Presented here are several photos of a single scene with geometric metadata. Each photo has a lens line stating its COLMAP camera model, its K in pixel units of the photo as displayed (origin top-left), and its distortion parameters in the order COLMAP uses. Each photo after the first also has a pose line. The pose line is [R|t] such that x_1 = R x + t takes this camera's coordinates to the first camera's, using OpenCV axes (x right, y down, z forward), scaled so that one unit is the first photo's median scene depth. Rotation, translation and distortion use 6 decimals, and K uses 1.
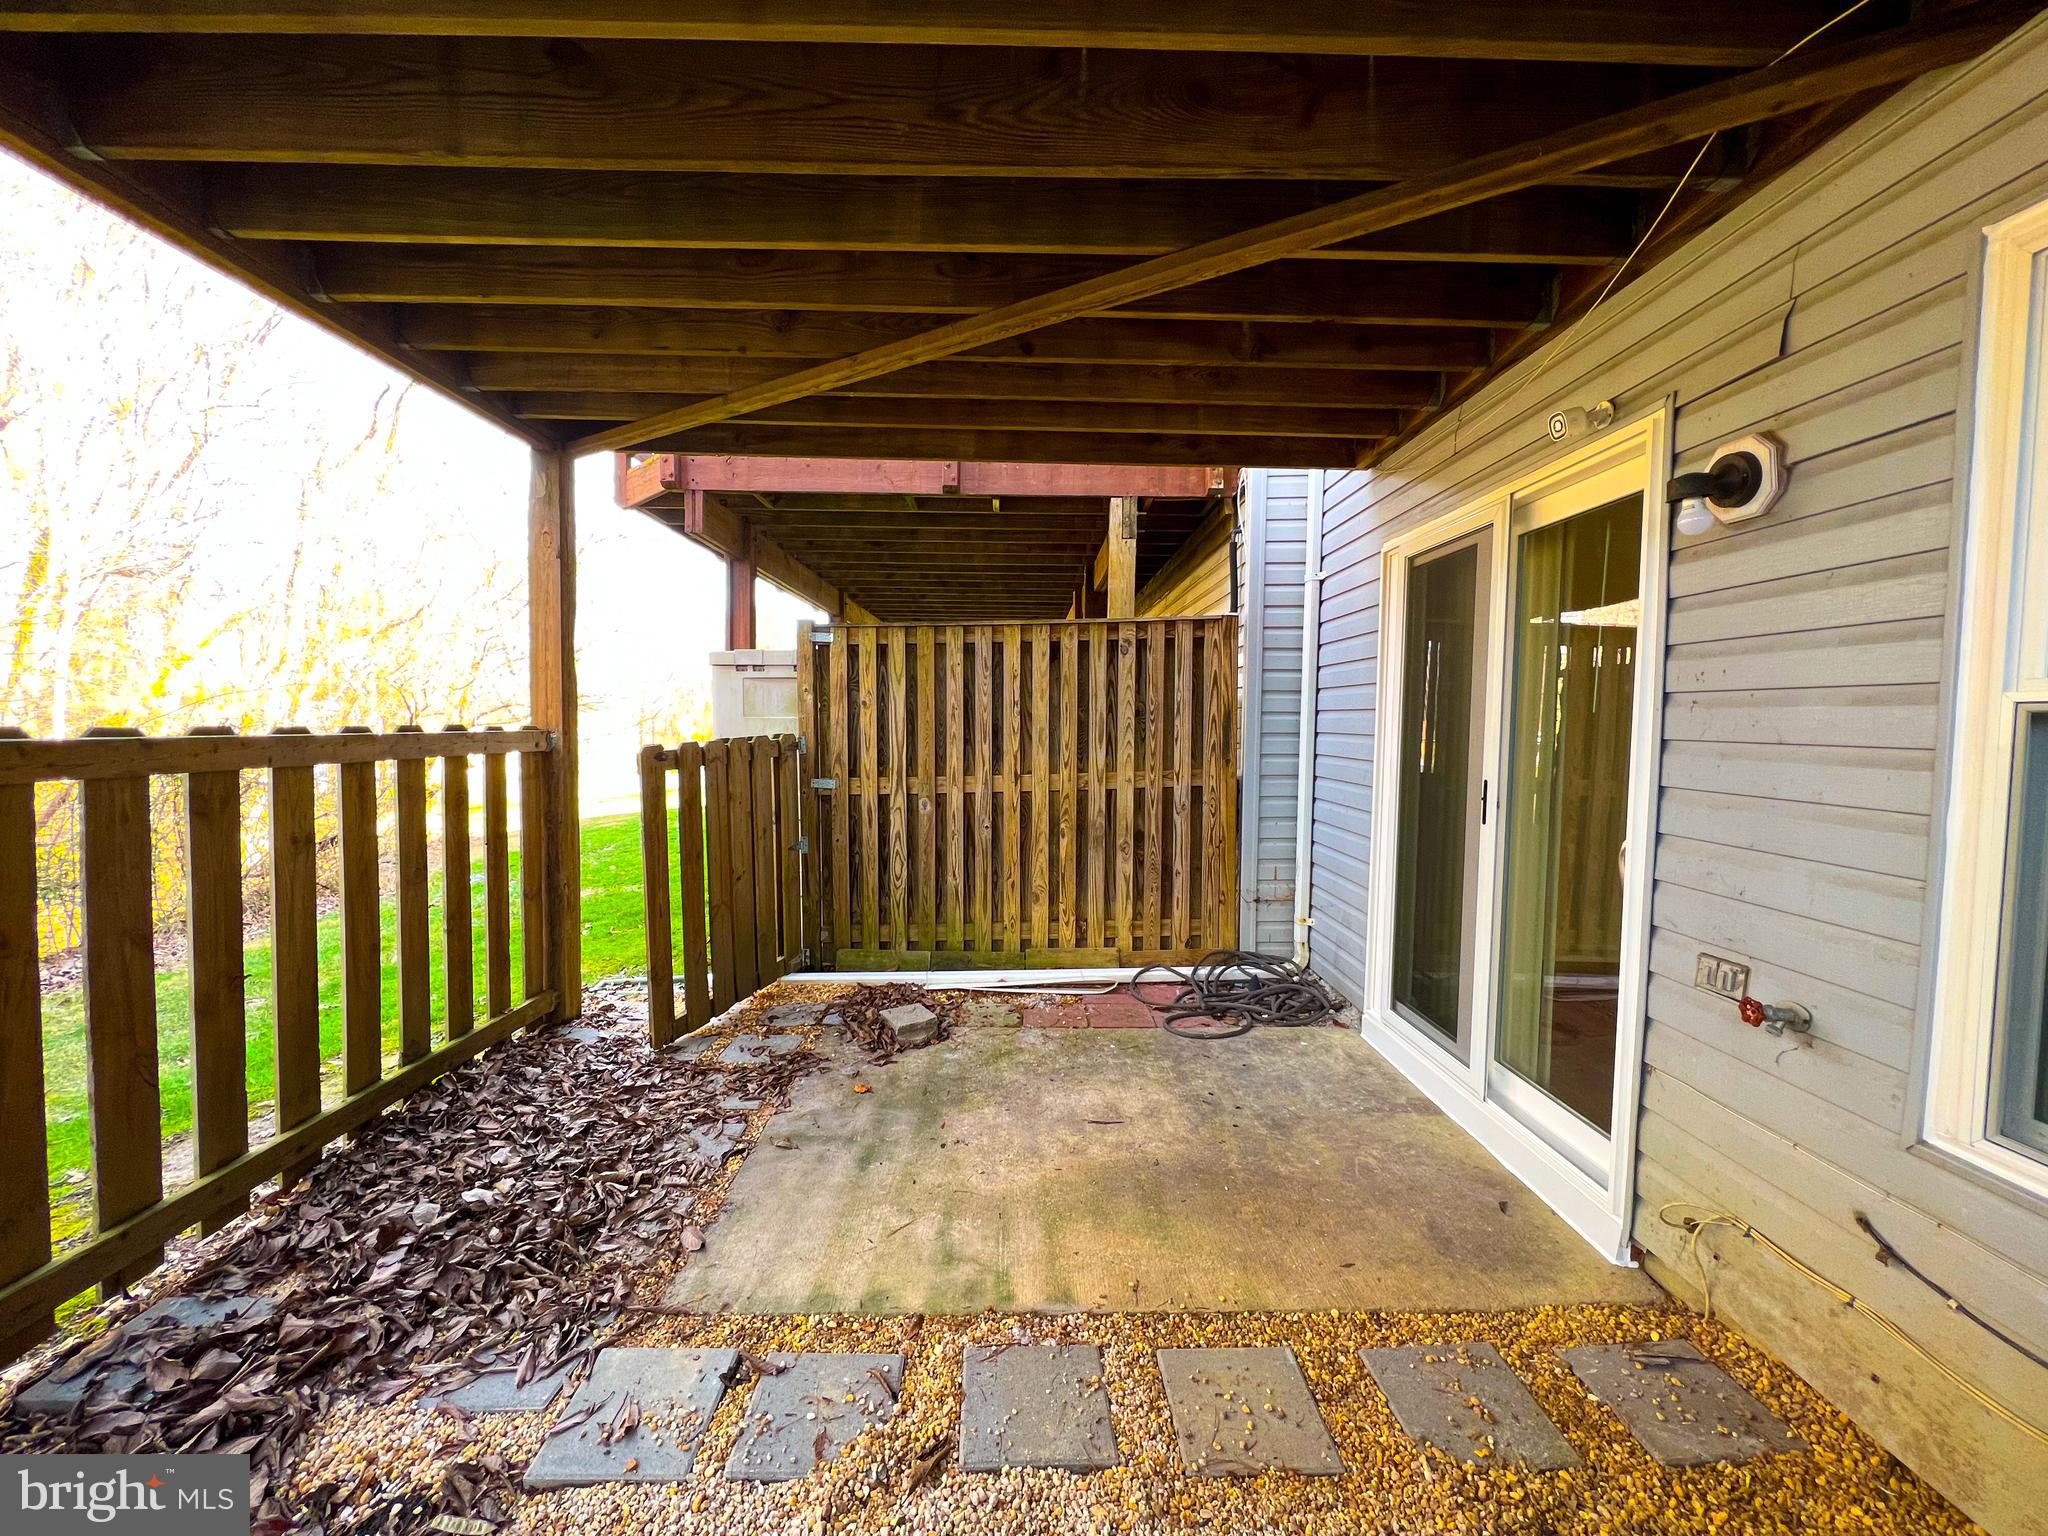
lens RADIAL K [[822.5, 0, 1018.7], [0, 822.5, 764.6], [0, 0, 1]] dist [-0.001939, 0.001123]
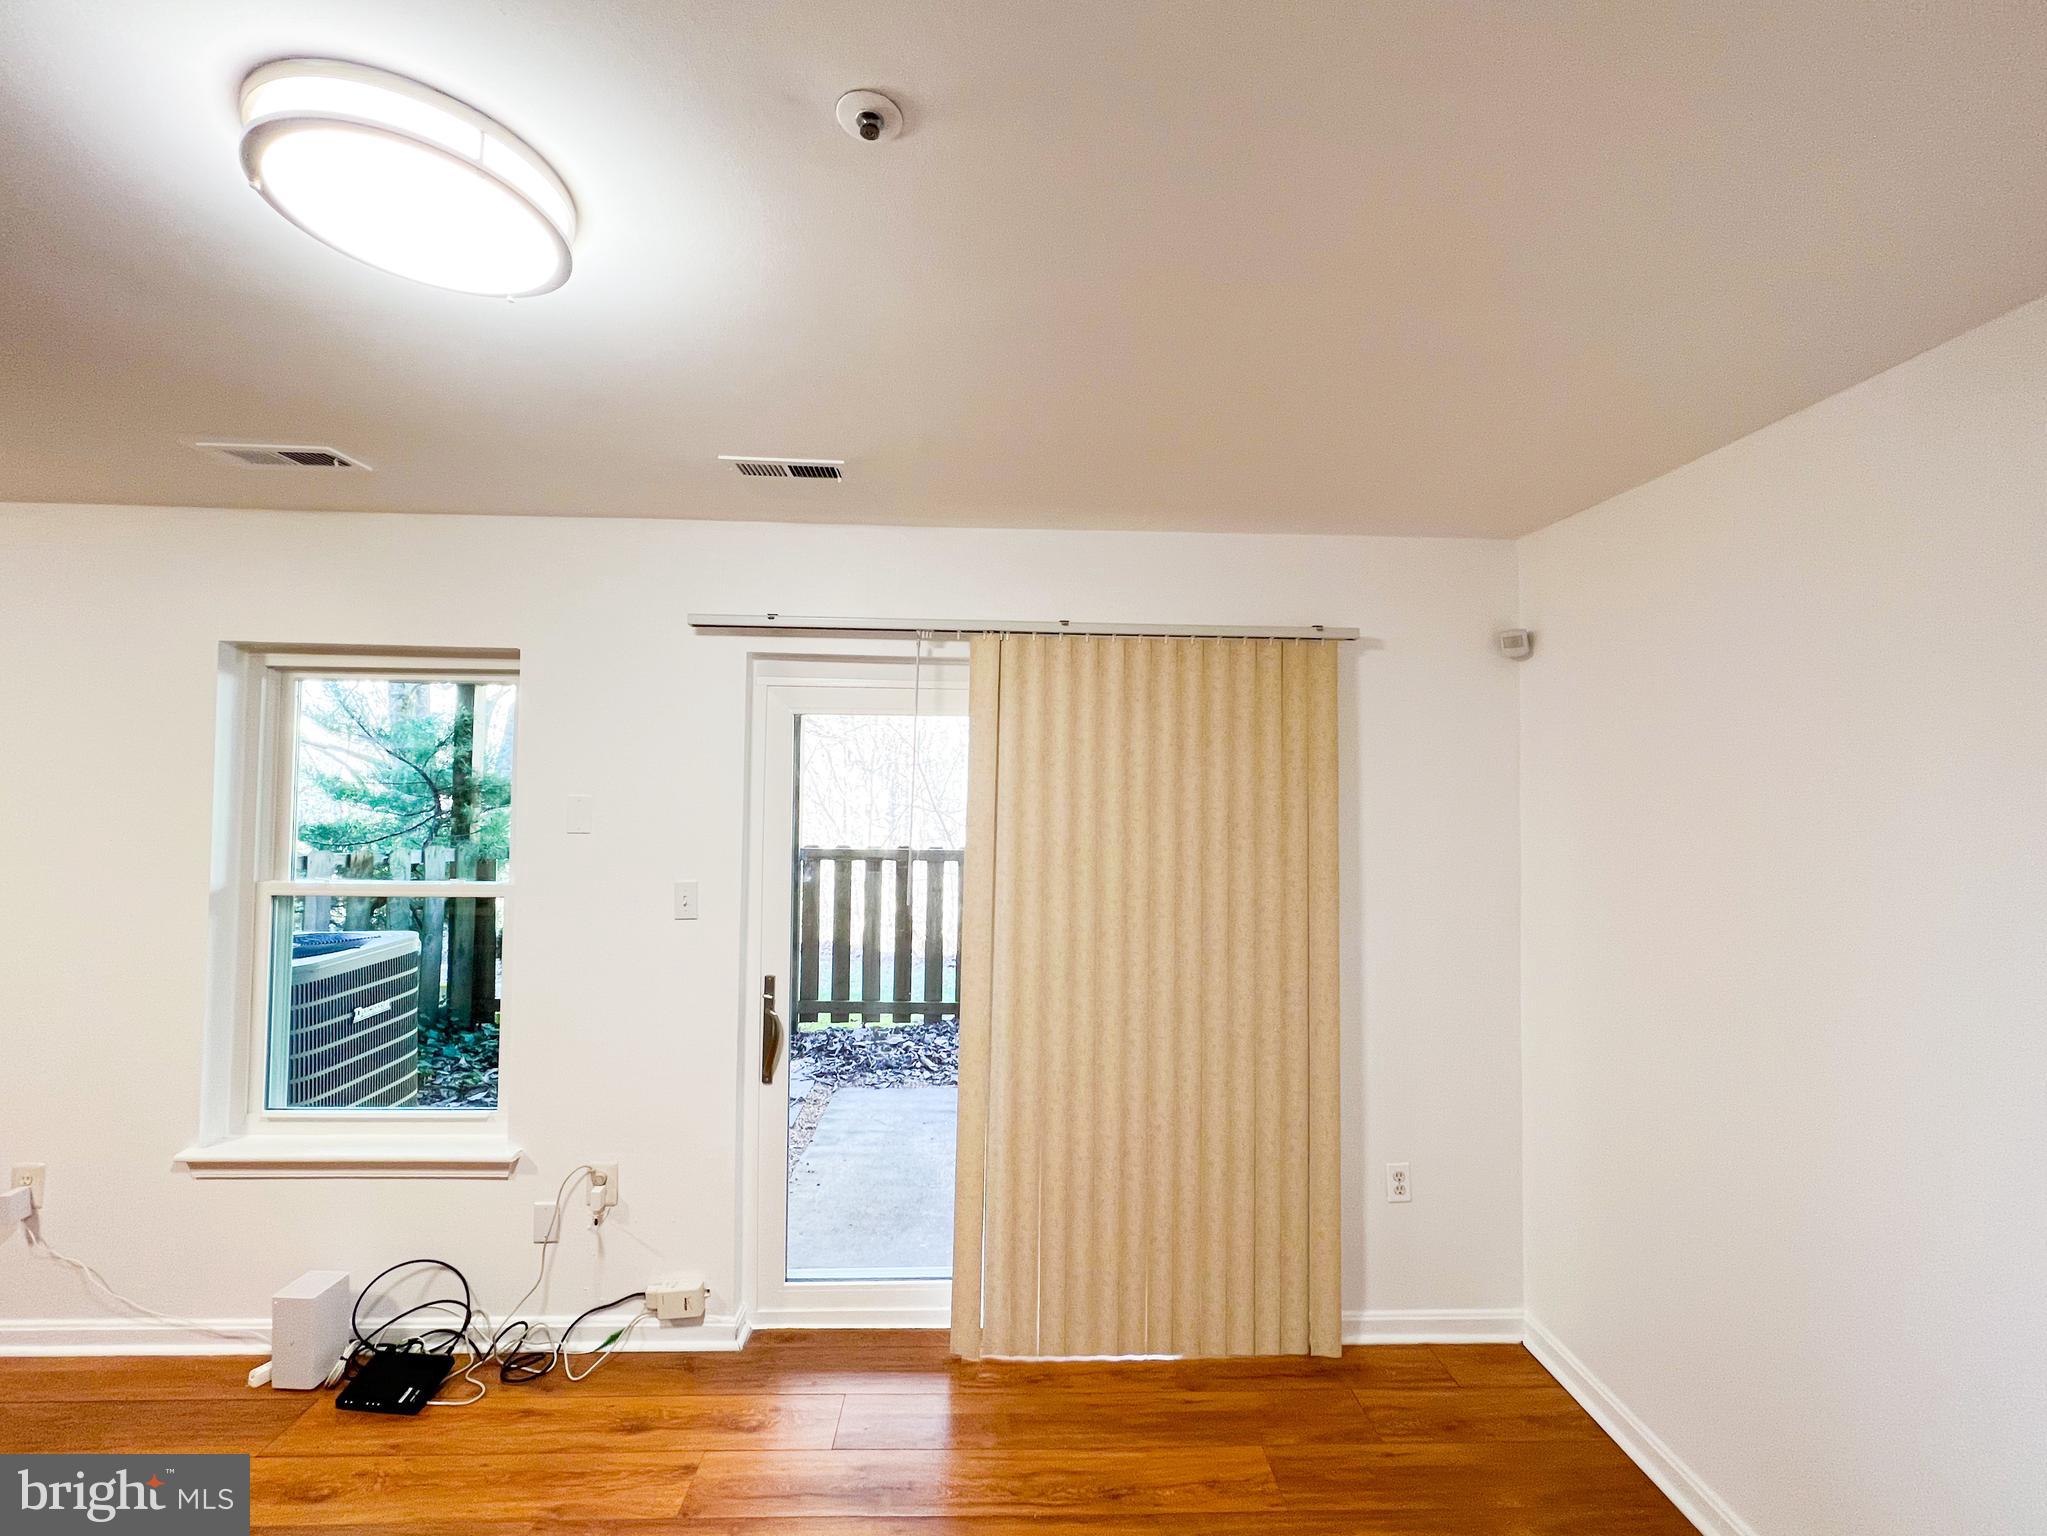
lens RADIAL K [[842.8, 0, 1018.3], [0, 842.8, 765.6], [0, 0, 1]] dist [-0.002119, -0.000095]
pose [[0.029607, -0.038931, -0.998803, 1.179630], [-0.063748, 0.997133, -0.040756, -0.136488], [0.997527, 0.064879, 0.027041, 0.756912]]
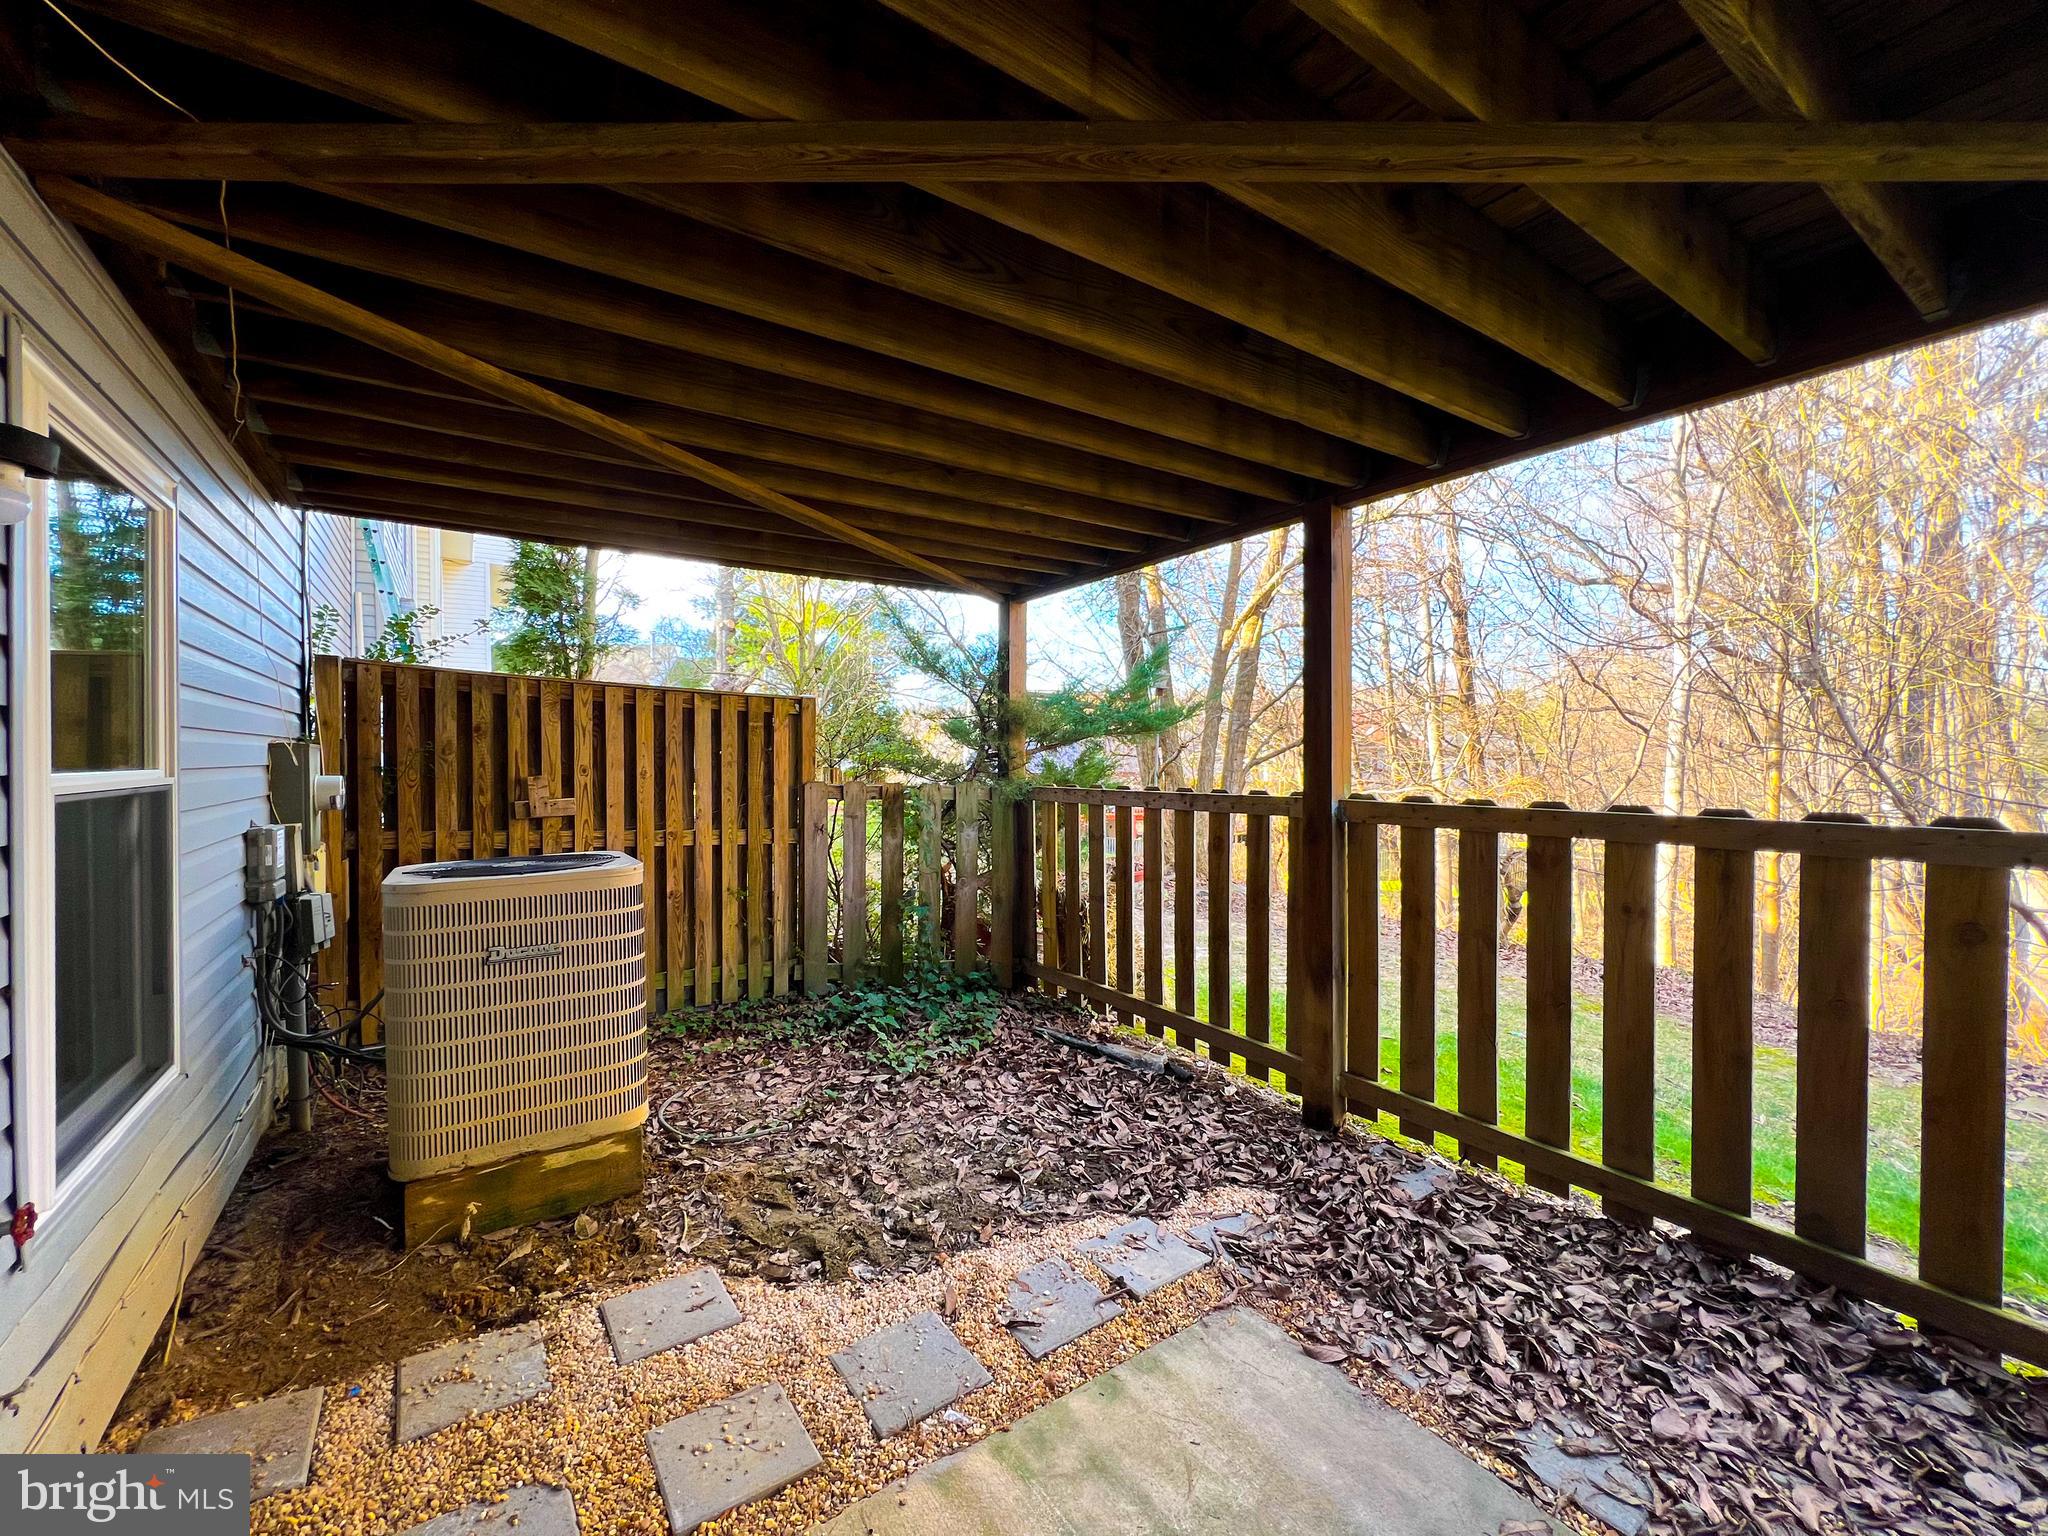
lens RADIAL K [[822.5, 0, 1018.7], [0, 822.5, 764.6], [0, 0, 1]] dist [-0.001939, 0.001123]
pose [[-0.829557, -0.007623, -0.558369, 0.259277], [-0.038112, 0.998348, 0.042993, -0.075180], [0.557119, 0.056945, -0.828478, 0.935321]]
